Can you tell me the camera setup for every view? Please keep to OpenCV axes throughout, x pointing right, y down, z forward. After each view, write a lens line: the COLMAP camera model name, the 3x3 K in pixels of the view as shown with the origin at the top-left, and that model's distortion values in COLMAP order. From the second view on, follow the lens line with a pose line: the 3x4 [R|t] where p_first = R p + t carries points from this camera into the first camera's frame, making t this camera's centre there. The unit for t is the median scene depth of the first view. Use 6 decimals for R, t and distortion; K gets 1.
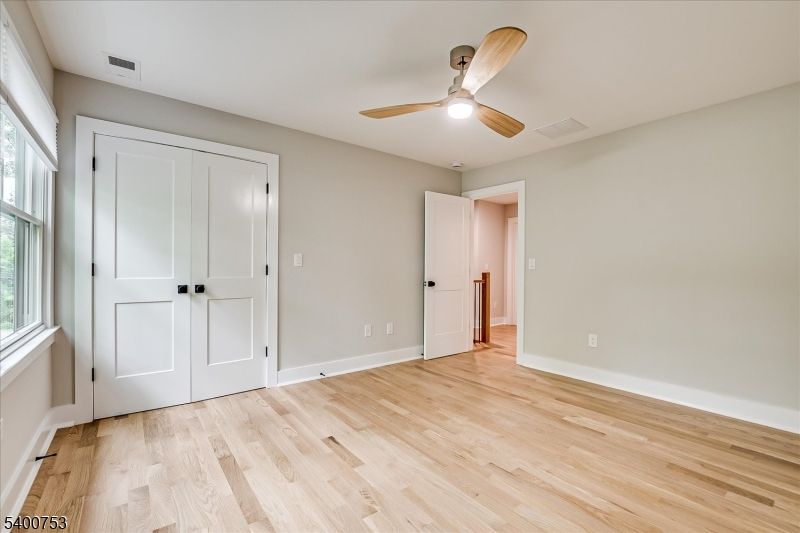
lens RADIAL K [[348.3, 0, 396.7], [0, 348.3, 268.8], [0, 0, 1]] dist [-0.023993, 0.000962]
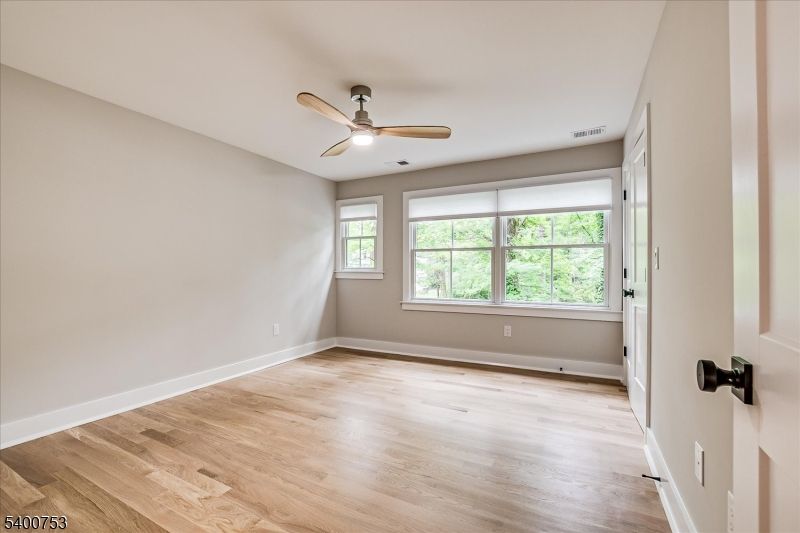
lens RADIAL K [[348.3, 0, 396.7], [0, 348.3, 268.8], [0, 0, 1]] dist [-0.023993, 0.000962]
pose [[-0.910636, -0.009252, -0.413106, 0.561698], [-0.006742, 0.999949, -0.007533, 0.001075], [0.413155, -0.004075, -0.910652, 2.111954]]
